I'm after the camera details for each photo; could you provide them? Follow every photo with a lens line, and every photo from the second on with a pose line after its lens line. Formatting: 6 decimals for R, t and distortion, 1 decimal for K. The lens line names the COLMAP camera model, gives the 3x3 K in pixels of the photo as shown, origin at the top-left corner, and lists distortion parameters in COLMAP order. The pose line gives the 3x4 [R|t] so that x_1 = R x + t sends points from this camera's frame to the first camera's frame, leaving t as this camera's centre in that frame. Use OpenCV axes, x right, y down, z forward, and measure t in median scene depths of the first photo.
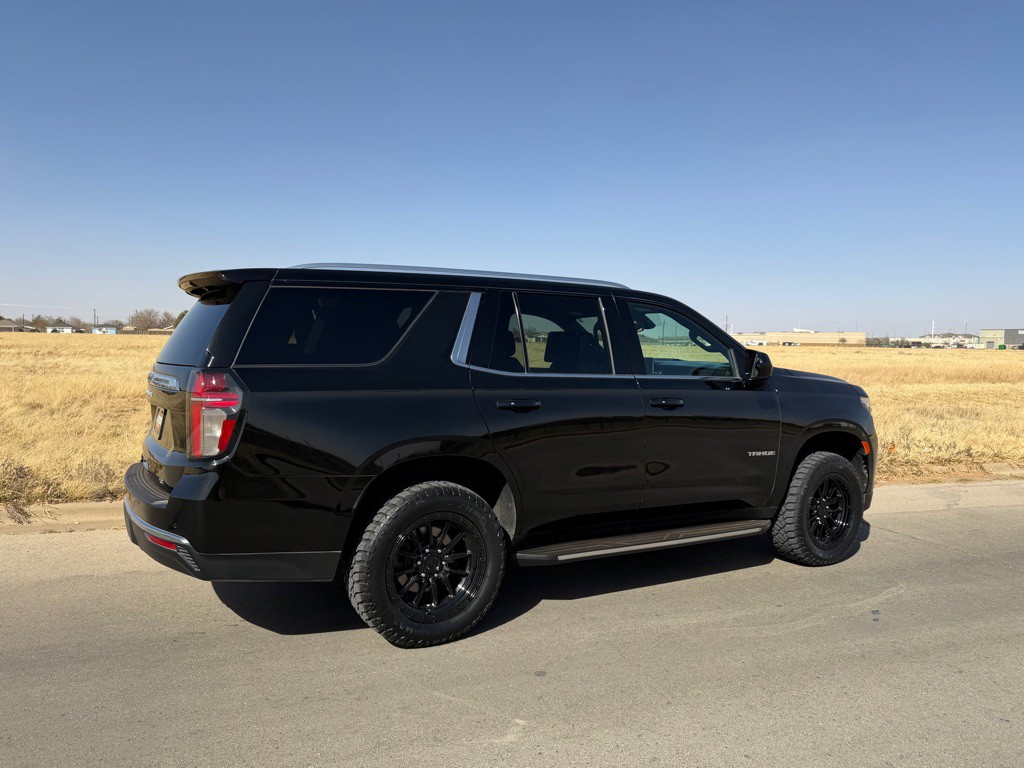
lens RADIAL K [[747.3, 0, 512.8], [0, 747.3, 358.9], [0, 0, 1]] dist [0.053191, -0.083635]
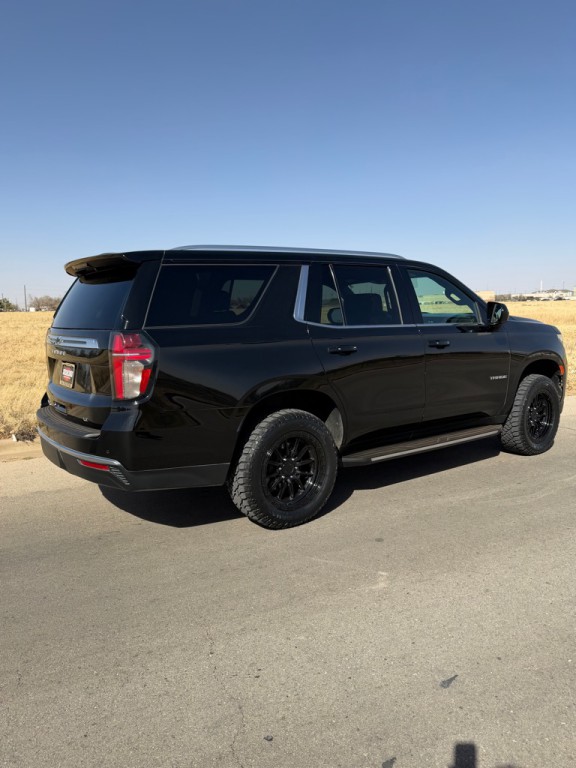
lens RADIAL K [[560.5, 0, 289.0], [0, 560.5, 372.7], [0, 0, 1]] dist [0.053191, -0.083635]
pose [[0.994734, -0.049330, 0.089837, -0.181847], [0.040782, 0.994678, 0.094621, 0.004164], [-0.094026, -0.090459, 0.991452, 0.009908]]
